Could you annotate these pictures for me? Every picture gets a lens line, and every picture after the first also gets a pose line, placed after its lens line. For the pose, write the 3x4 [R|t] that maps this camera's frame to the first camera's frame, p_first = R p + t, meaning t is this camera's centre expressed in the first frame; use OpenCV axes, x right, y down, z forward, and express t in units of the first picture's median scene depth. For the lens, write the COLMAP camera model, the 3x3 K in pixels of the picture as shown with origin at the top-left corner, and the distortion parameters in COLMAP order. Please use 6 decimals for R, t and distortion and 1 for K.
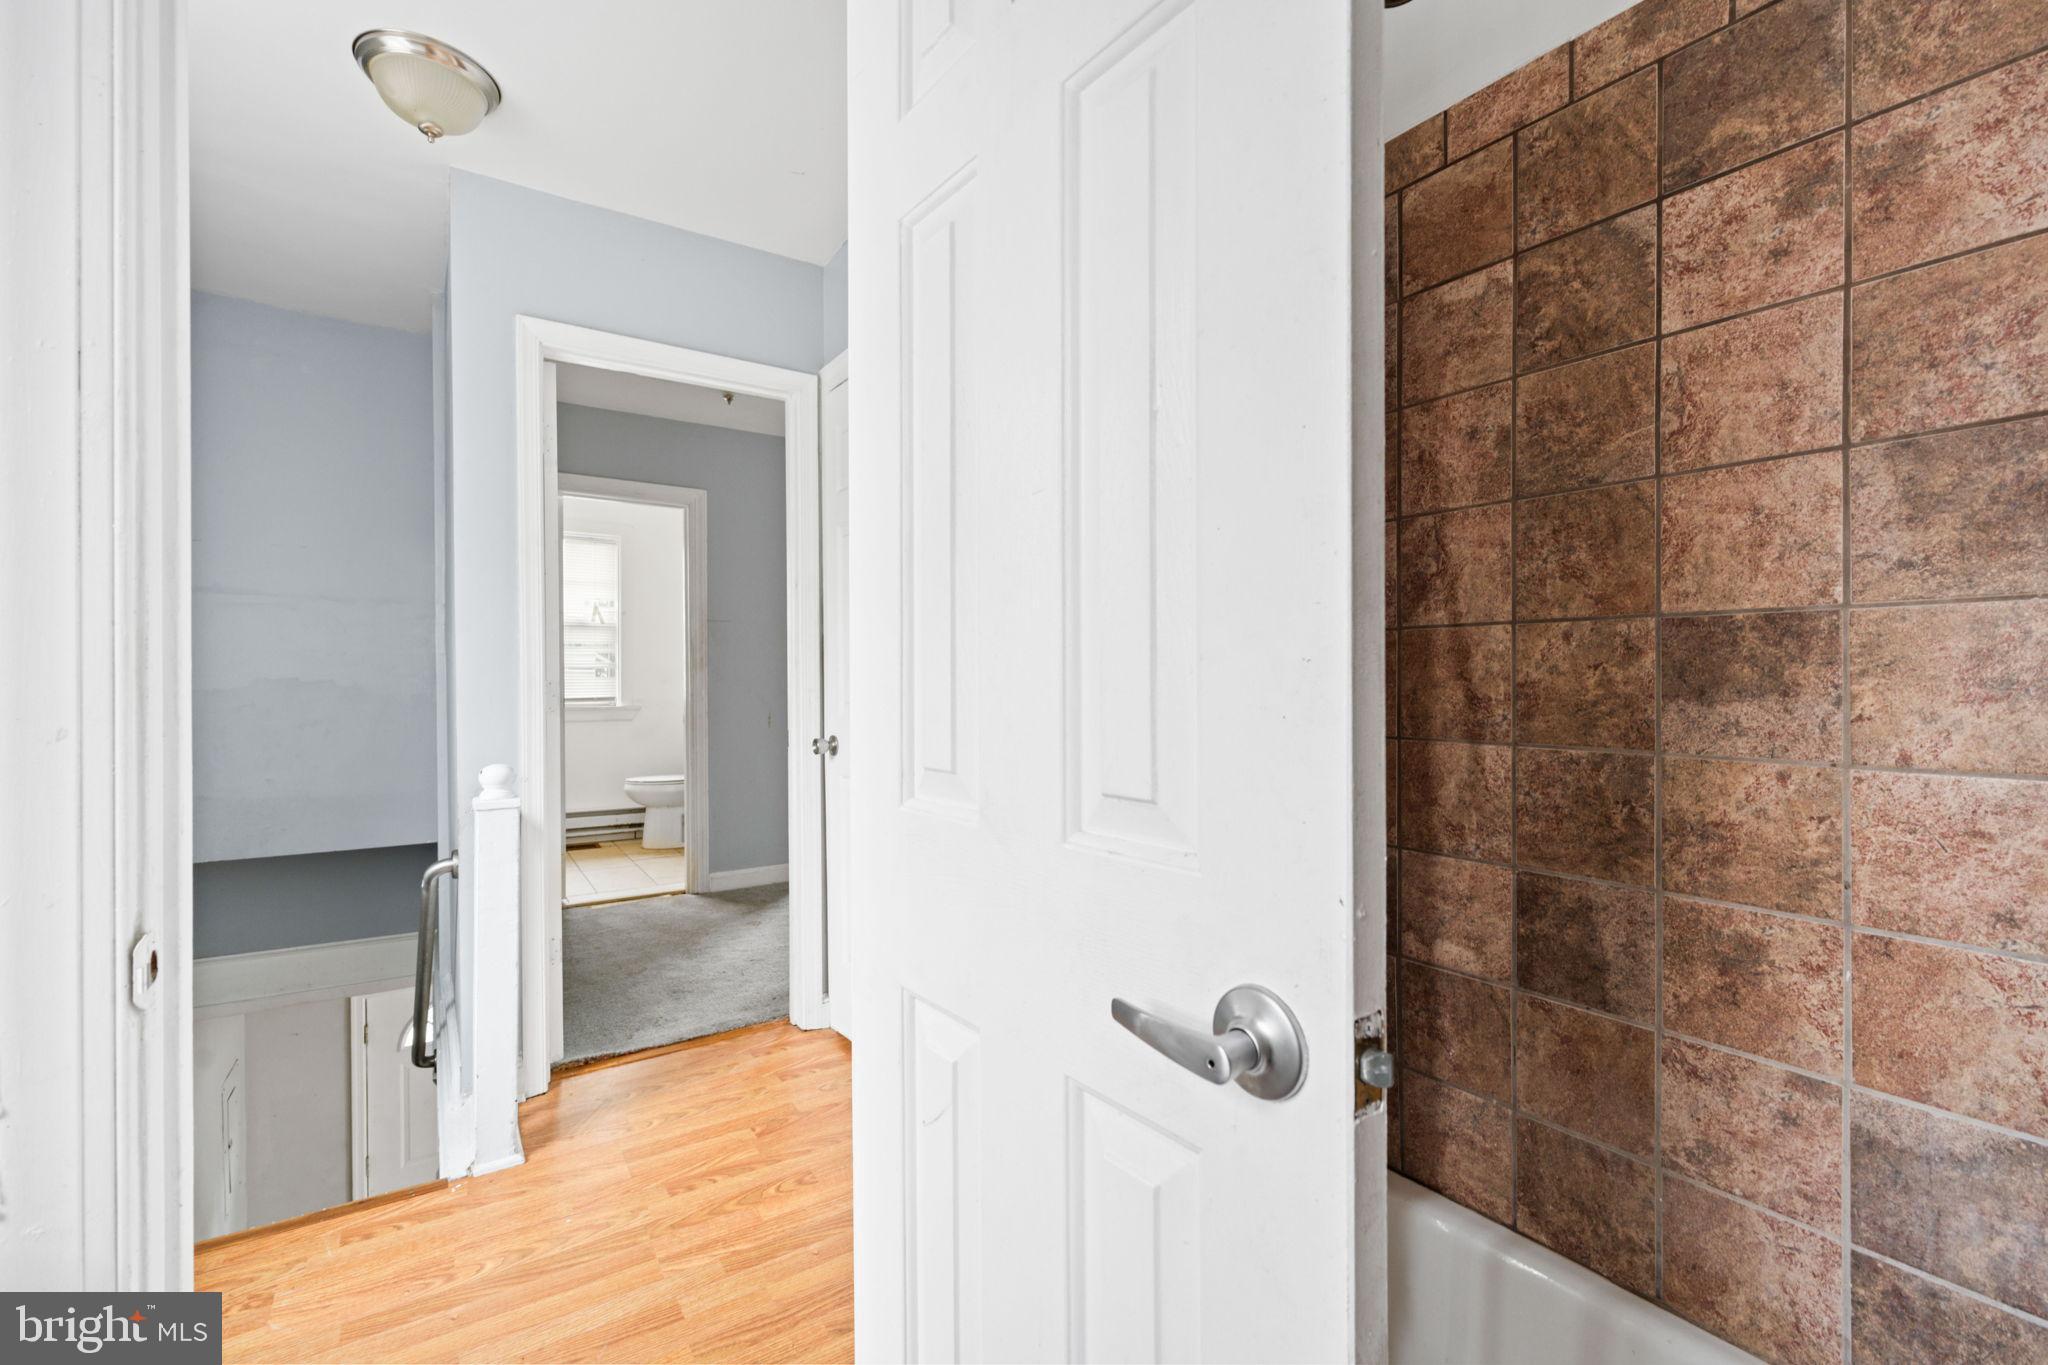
lens RADIAL K [[827.2, 0, 1021.1], [0, 827.2, 685.4], [0, 0, 1]] dist [0.001307, 0.000031]
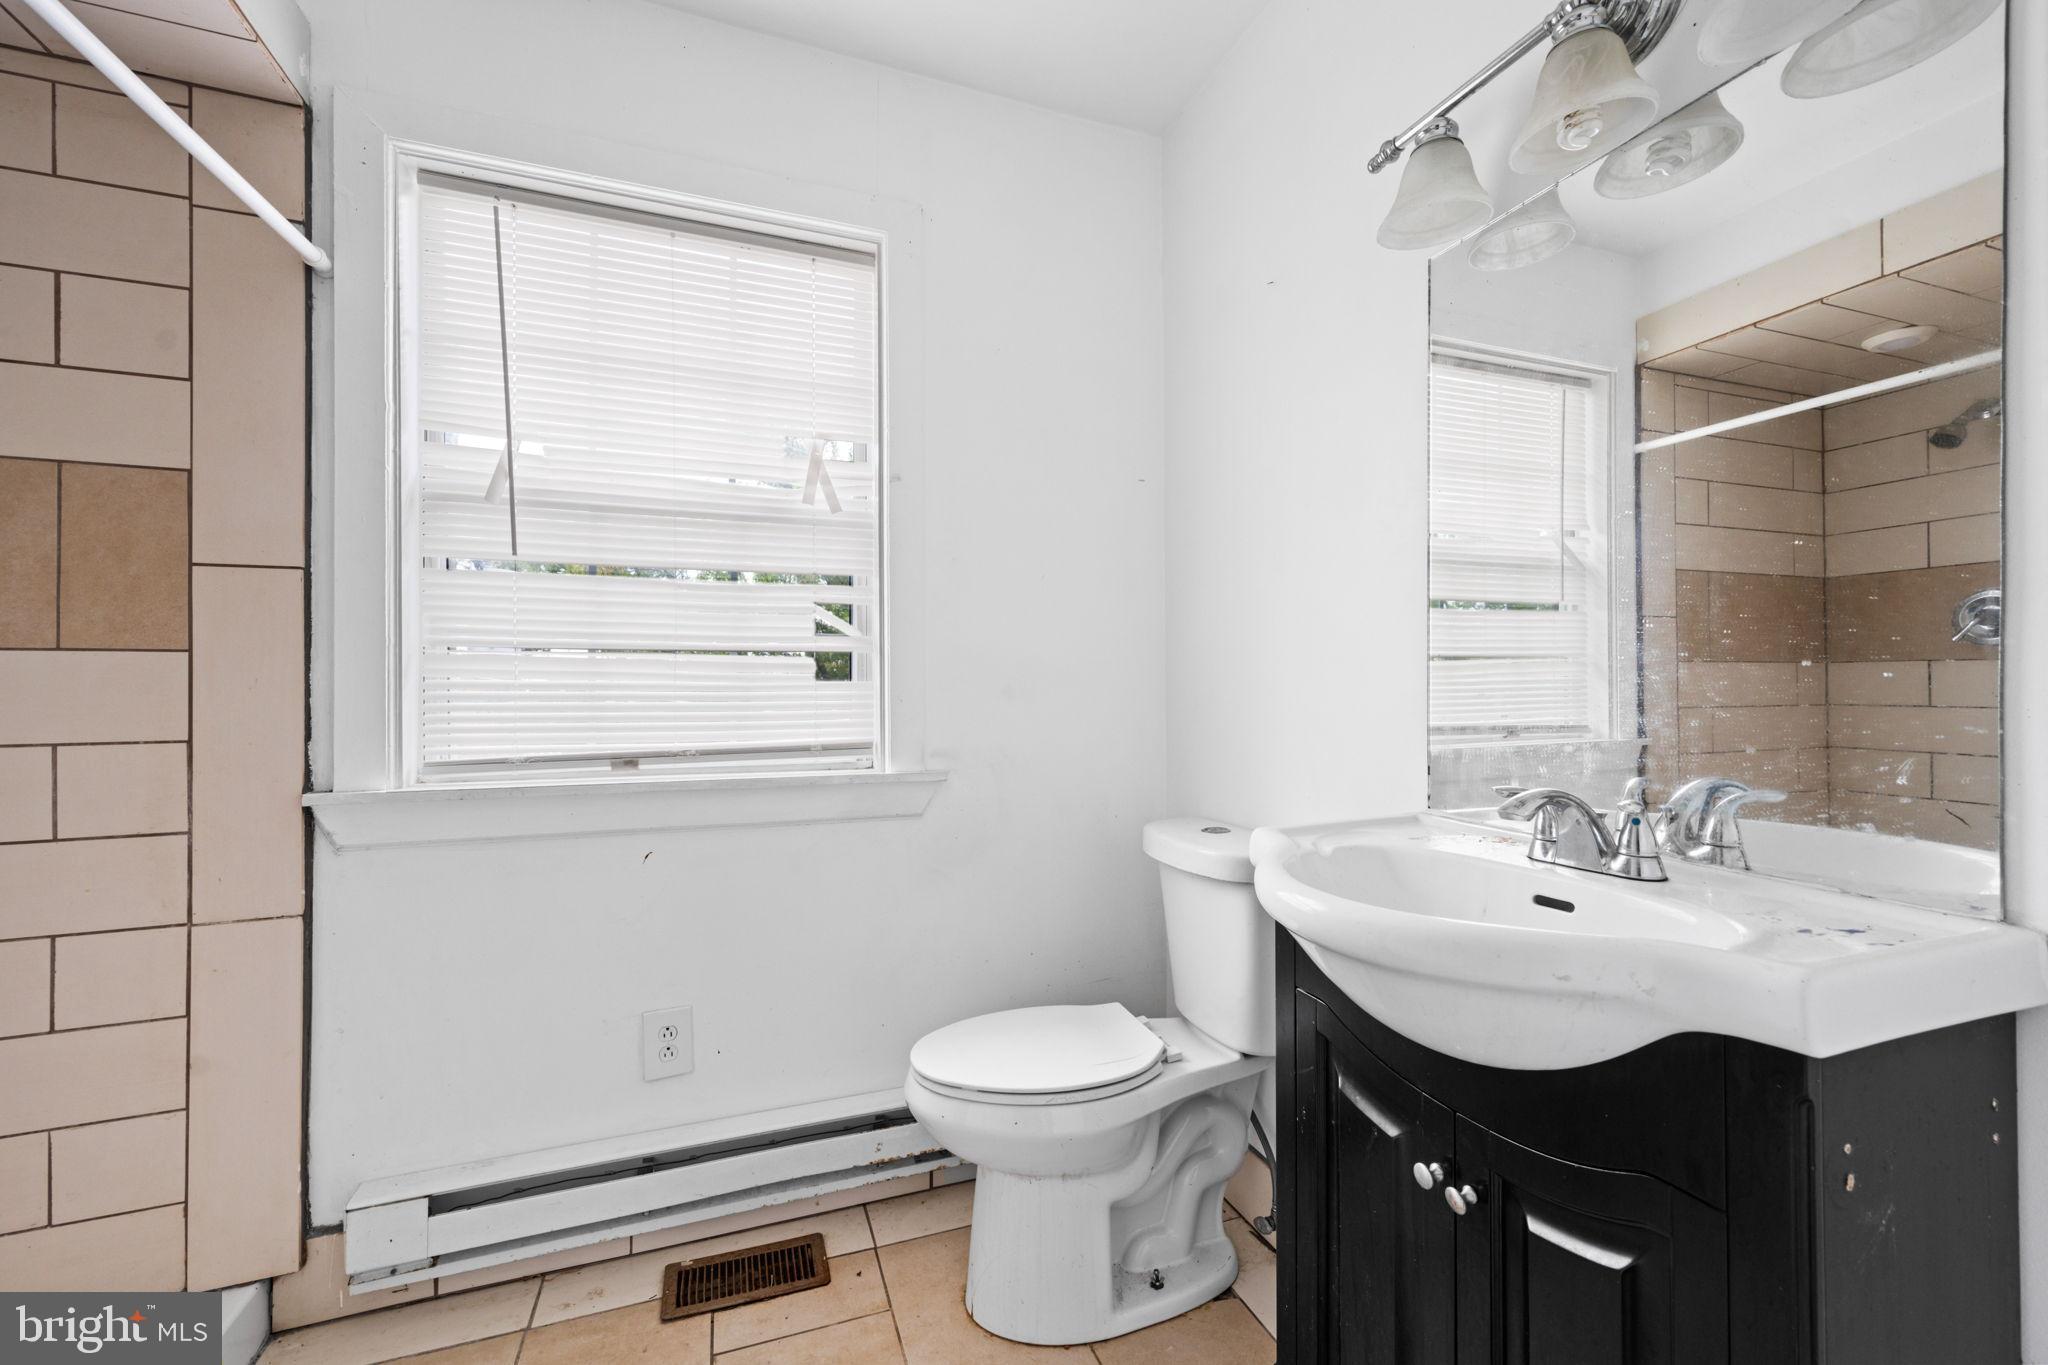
lens RADIAL K [[827.2, 0, 1019.2], [0, 827.2, 677.6], [0, 0, 1]] dist [0.001307, 0.000031]
pose [[0.967040, -0.002546, -0.254611, -0.378605], [0.001427, 0.999988, -0.004582, -0.009954], [0.254620, 0.004067, 0.967033, 0.753802]]
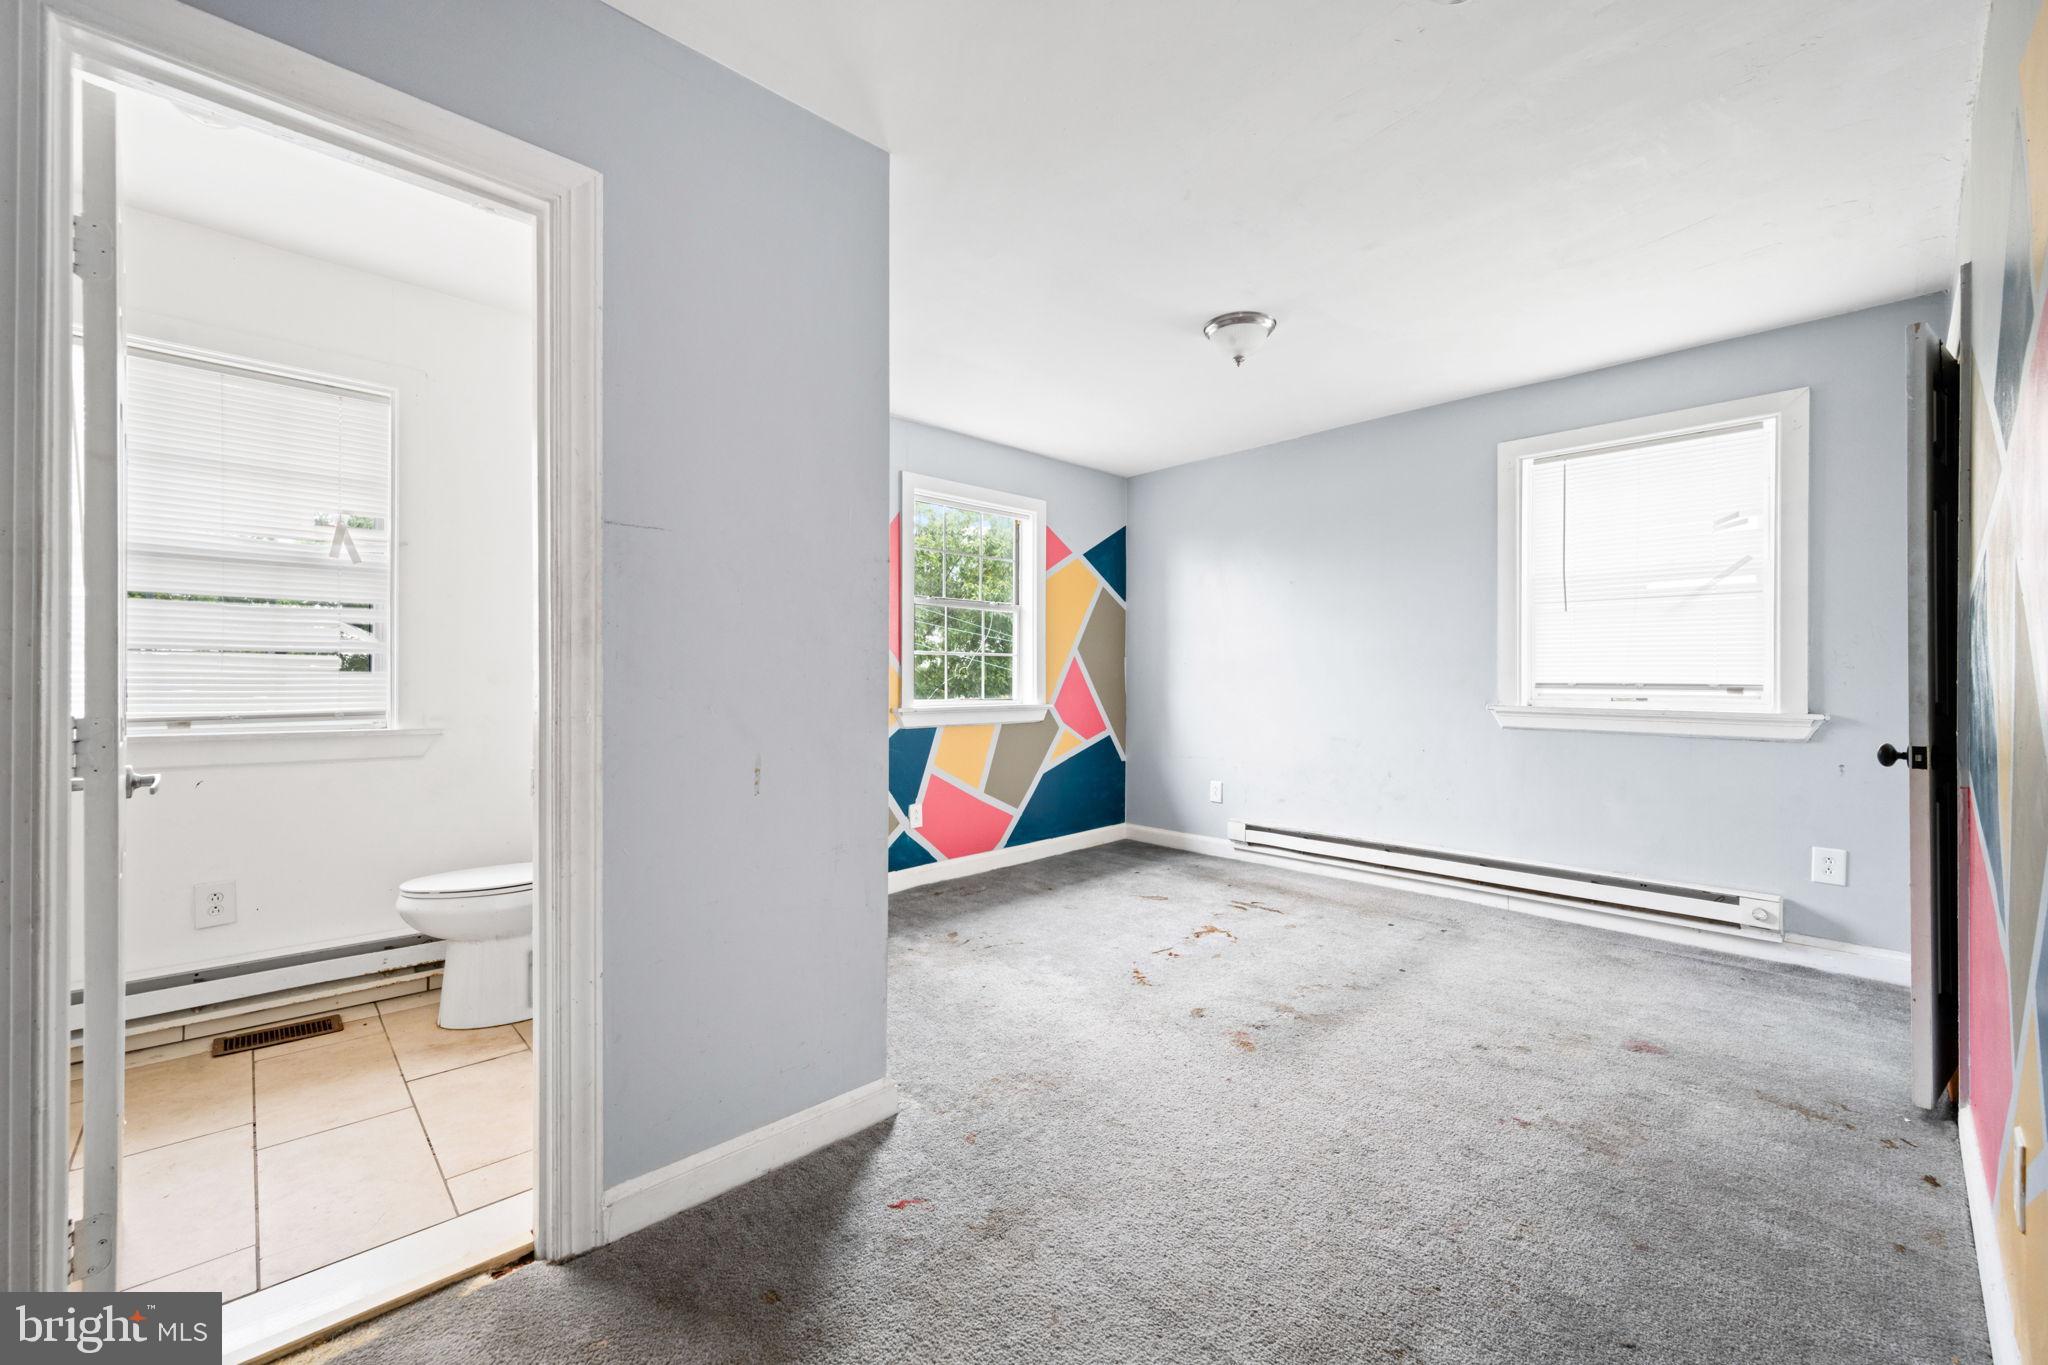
lens RADIAL K [[827.2, 0, 1029.5], [0, 827.2, 681.6], [0, 0, 1]] dist [0.001307, 0.000031]
pose [[0.988357, 0.004597, 0.152081, -0.193985], [-0.004085, 0.999985, -0.003682, -0.003728], [-0.152095, 0.003018, 0.988361, 0.476459]]
